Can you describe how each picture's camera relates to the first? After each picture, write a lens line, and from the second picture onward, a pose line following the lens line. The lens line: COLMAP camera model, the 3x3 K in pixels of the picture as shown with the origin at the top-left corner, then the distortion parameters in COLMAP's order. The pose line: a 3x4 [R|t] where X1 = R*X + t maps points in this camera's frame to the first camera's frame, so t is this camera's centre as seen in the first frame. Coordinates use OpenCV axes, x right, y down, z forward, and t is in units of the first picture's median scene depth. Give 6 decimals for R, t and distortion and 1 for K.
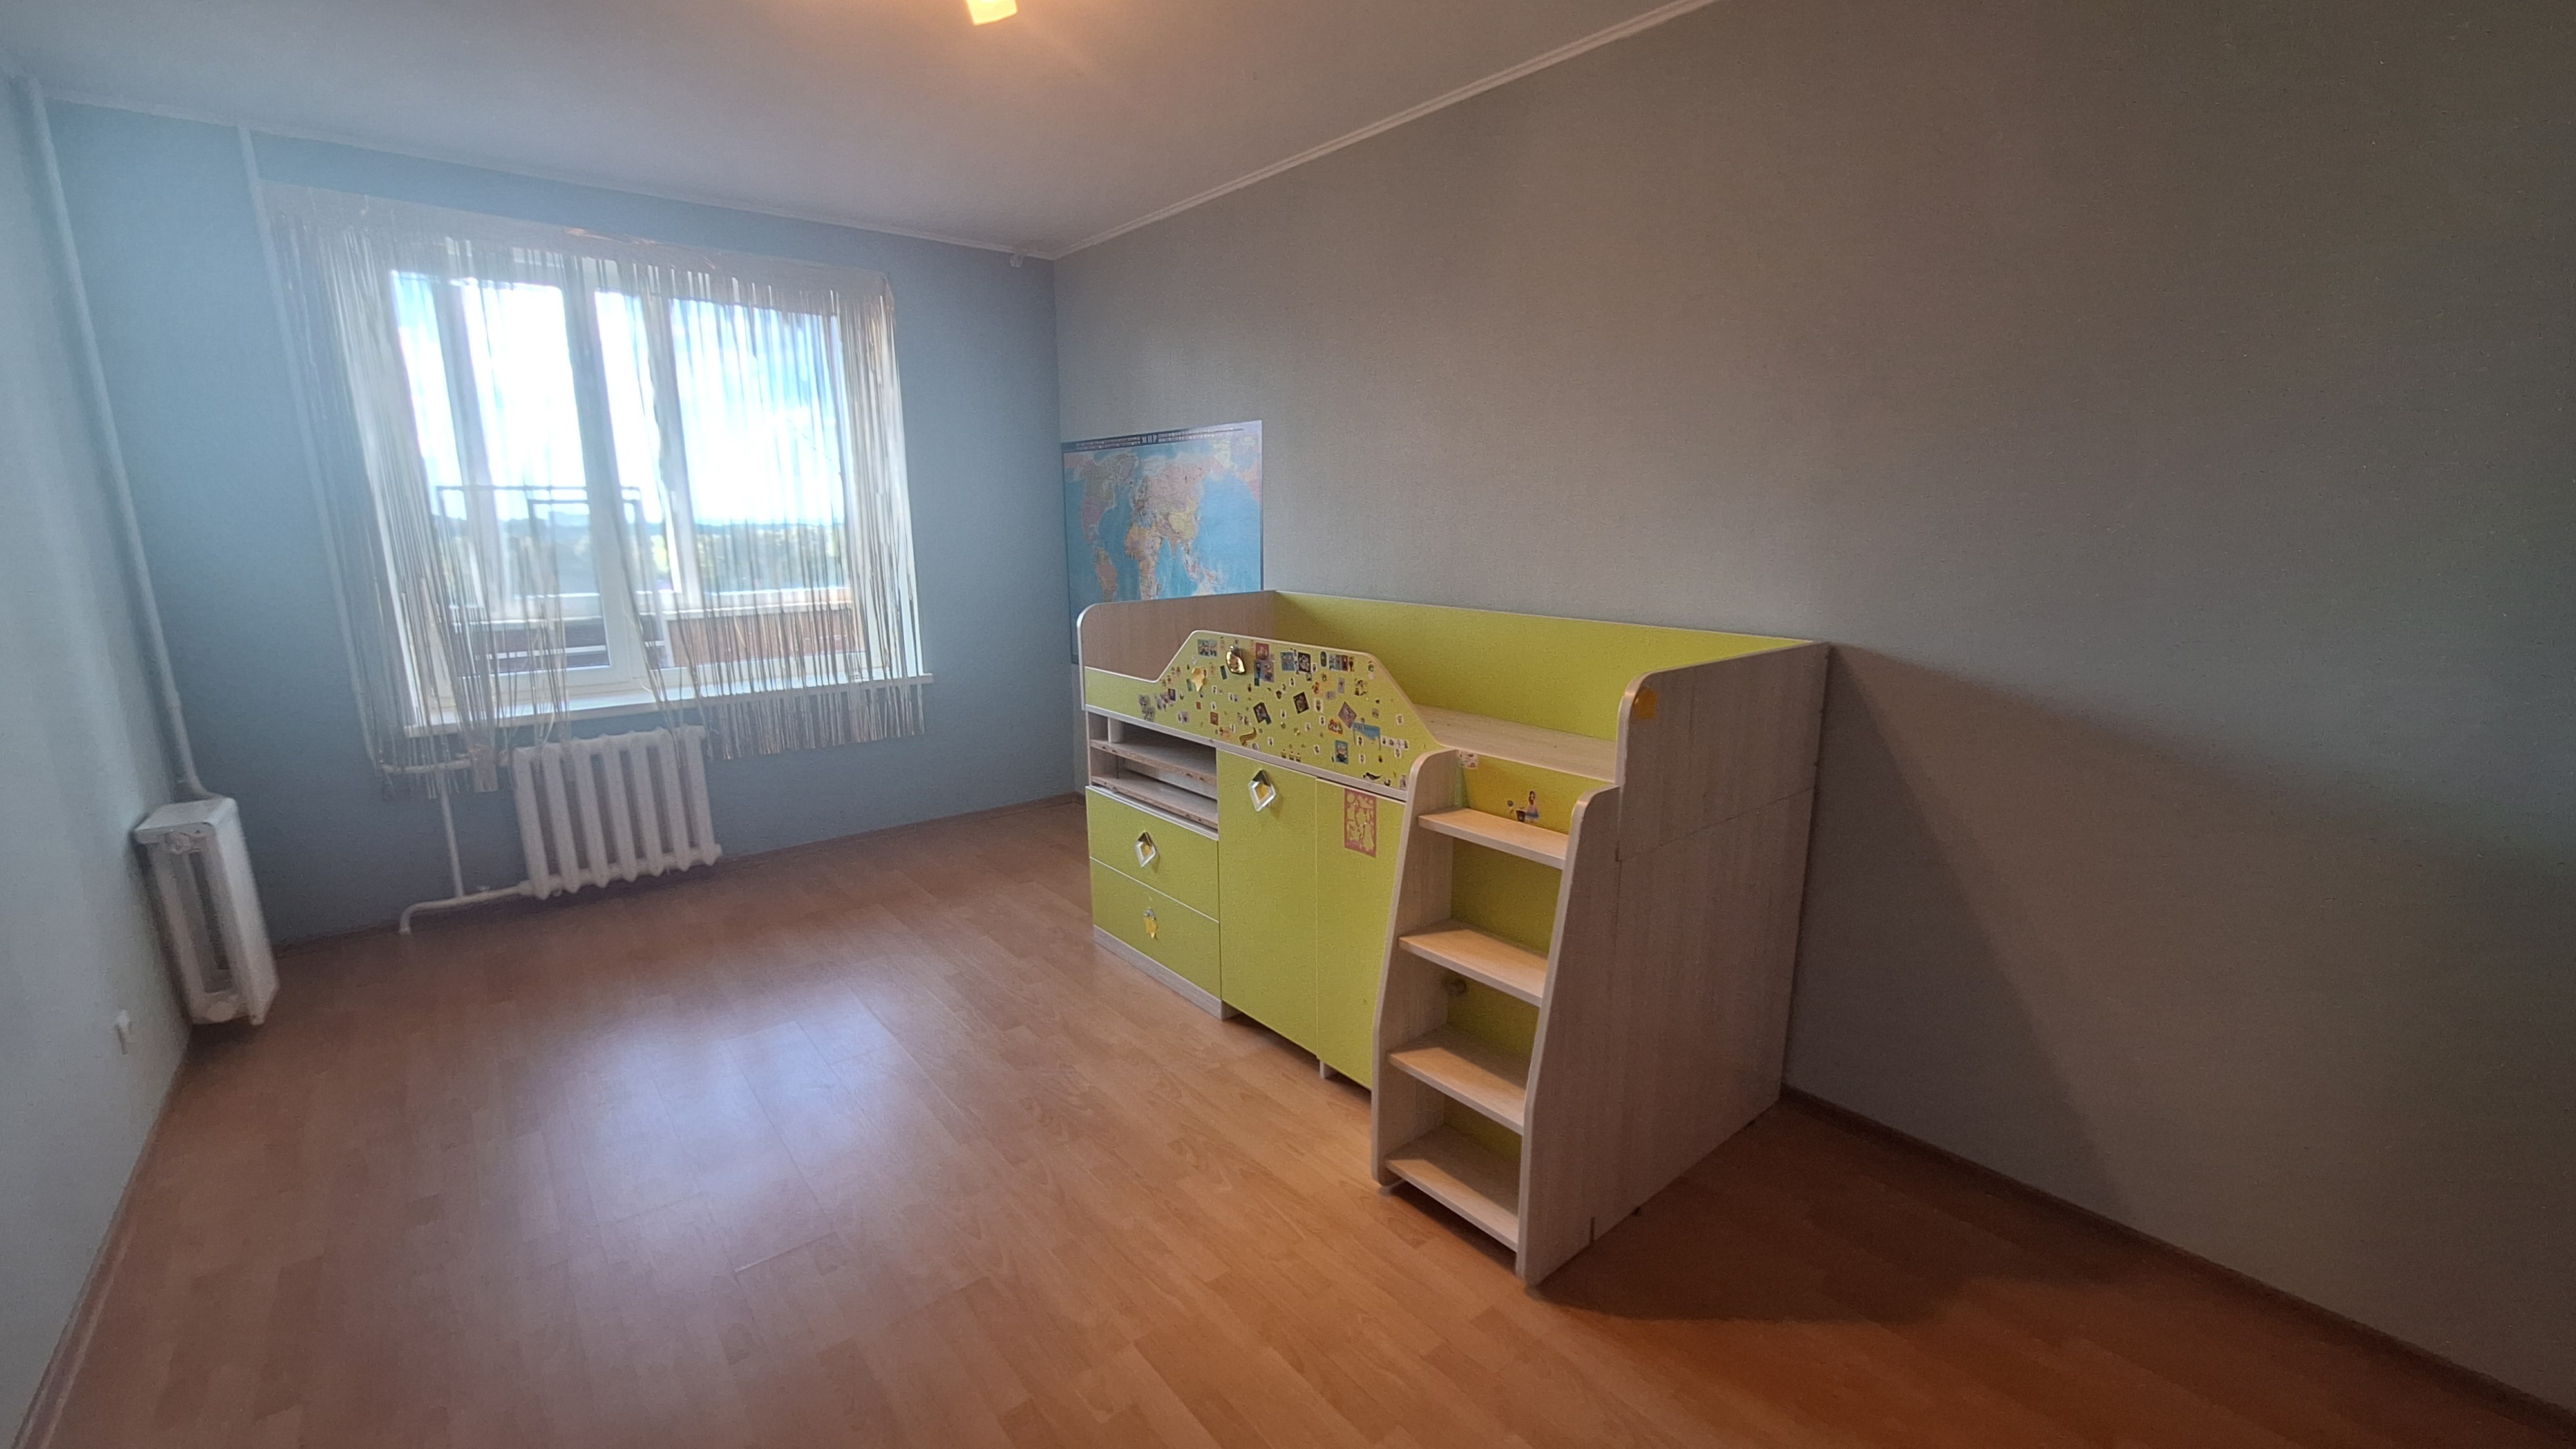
lens RADIAL K [[1025.3, 0, 1268.3], [0, 1025.3, 730.7], [0, 0, 1]] dist [-0.012348, 0.003636]
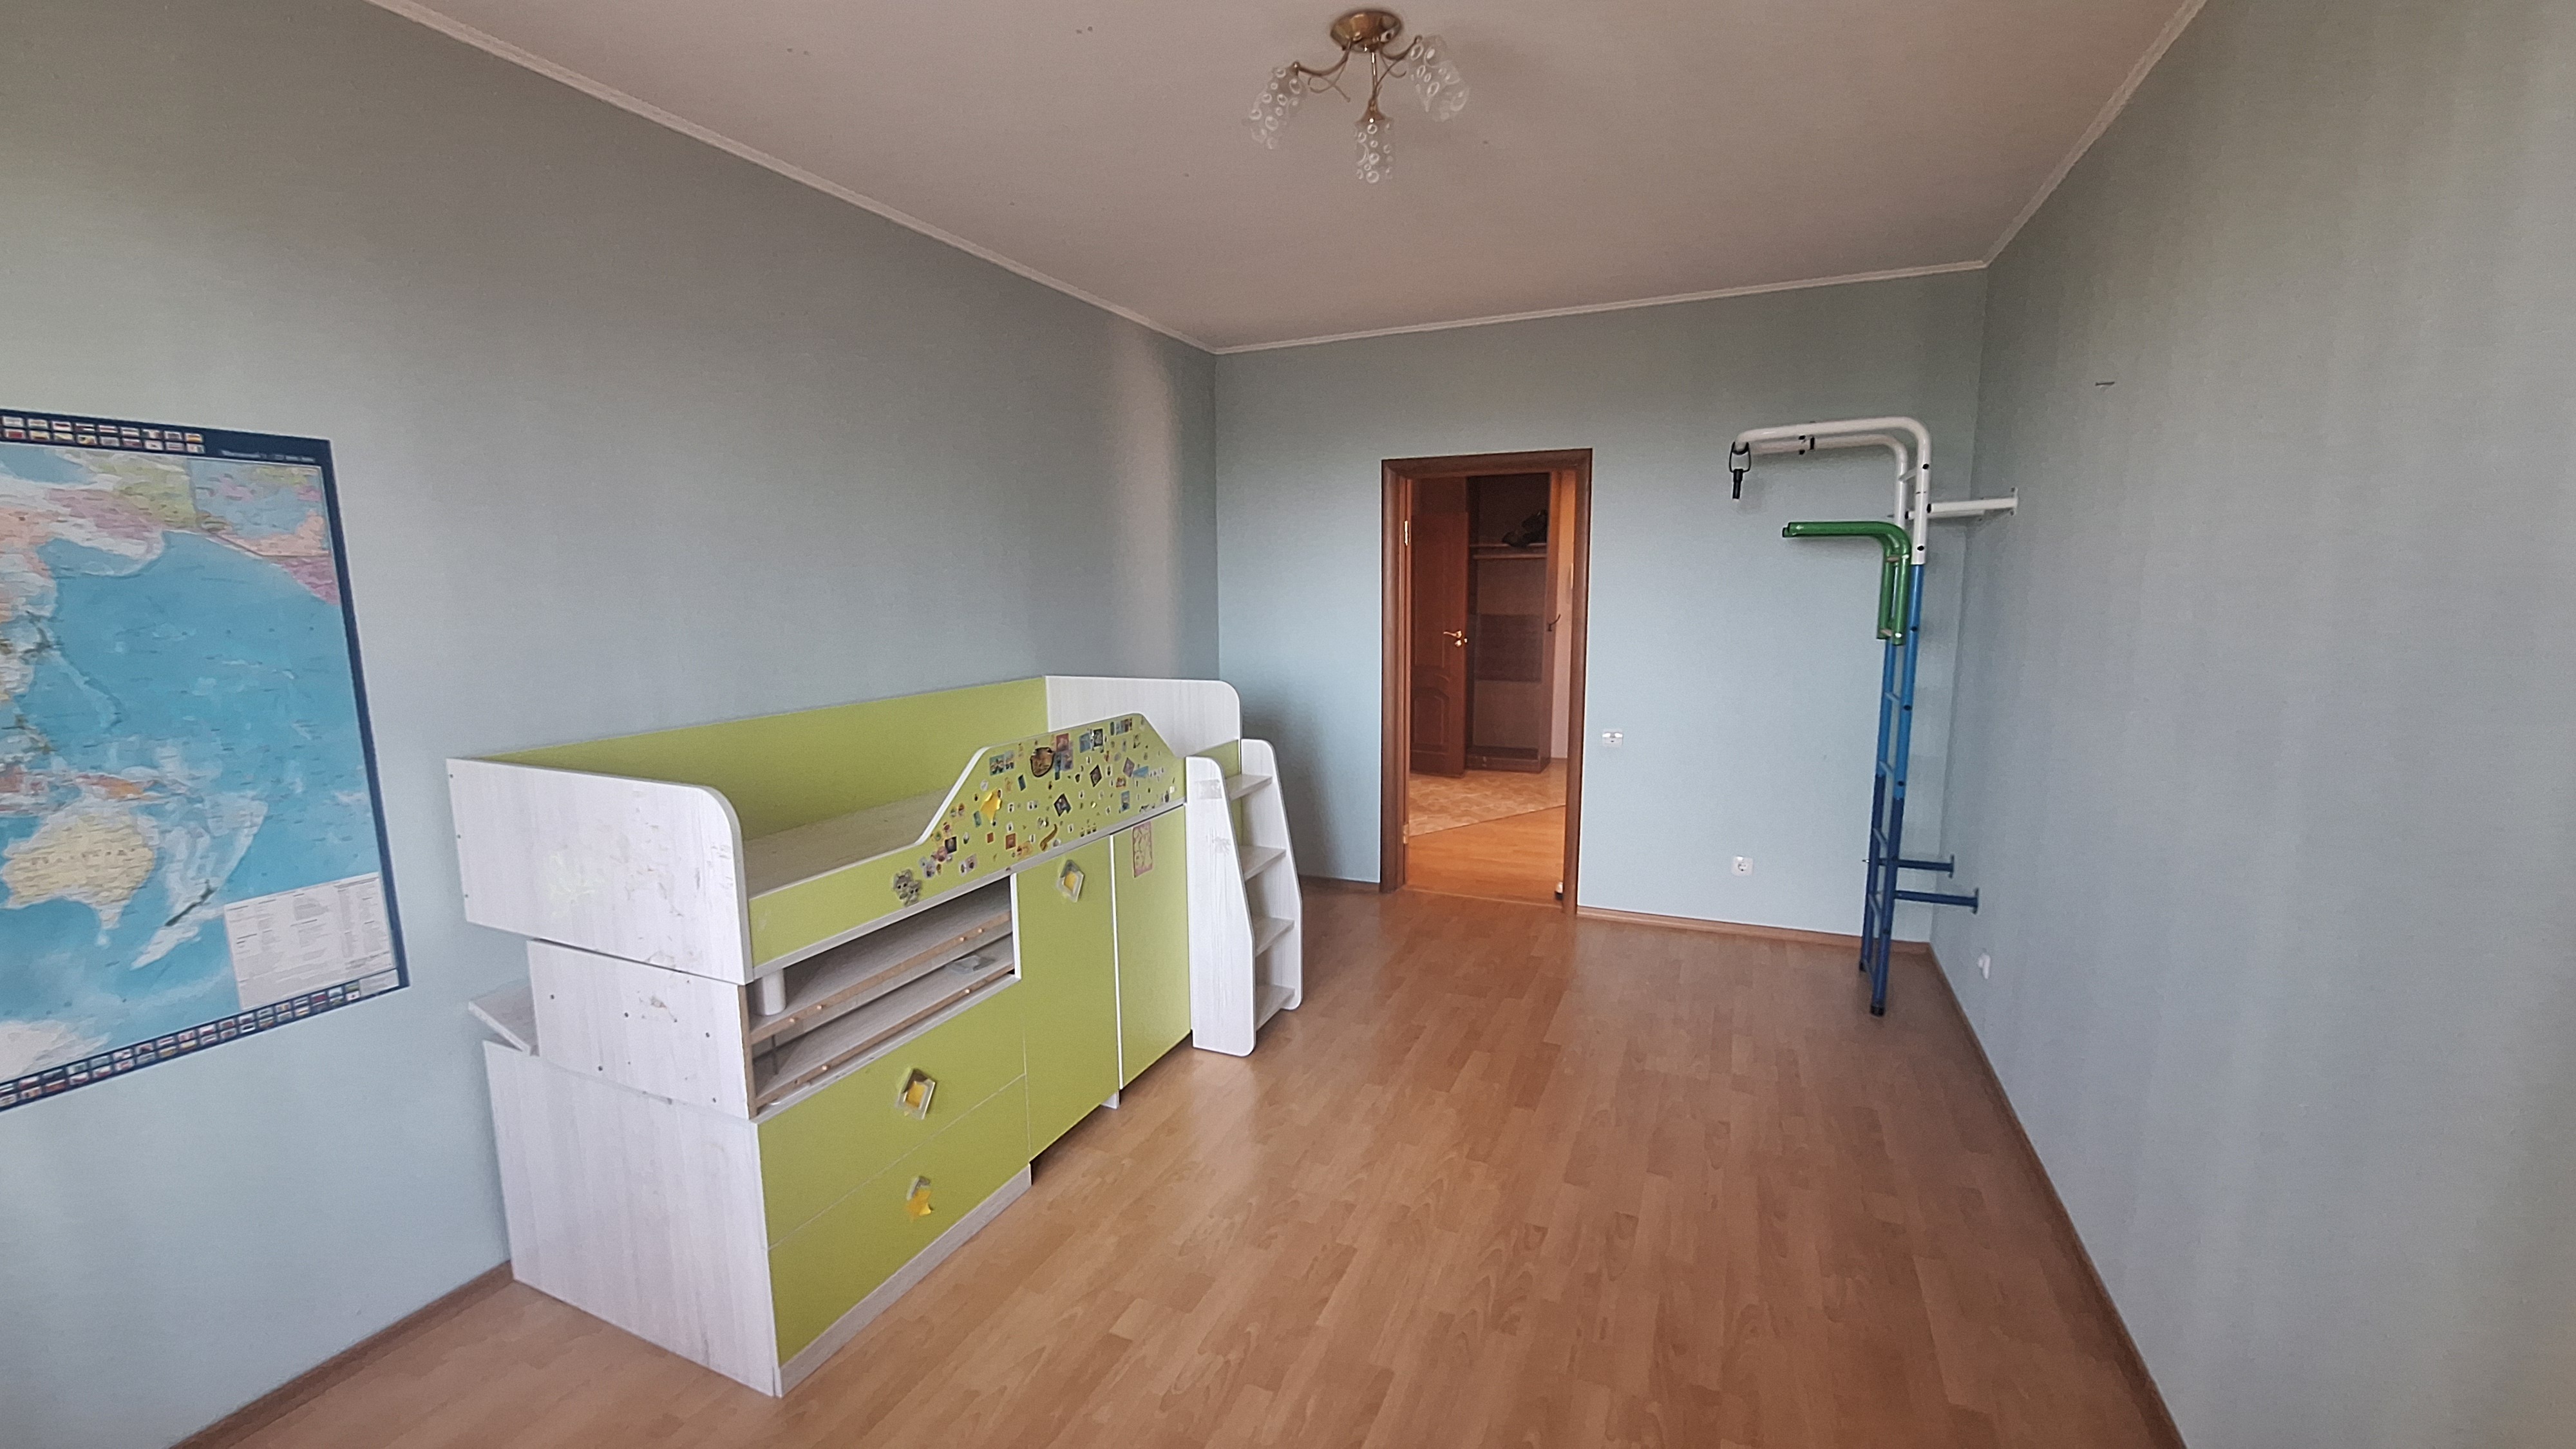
lens RADIAL K [[1025.3, 0, 1272.7], [0, 1025.3, 730.7], [0, 0, 1]] dist [-0.012348, 0.003636]
pose [[-0.443174, -0.119066, 0.888493, -0.990776], [0.199571, 0.953161, 0.227277, -0.276500], [-0.873938, 0.278041, -0.398654, 1.227116]]
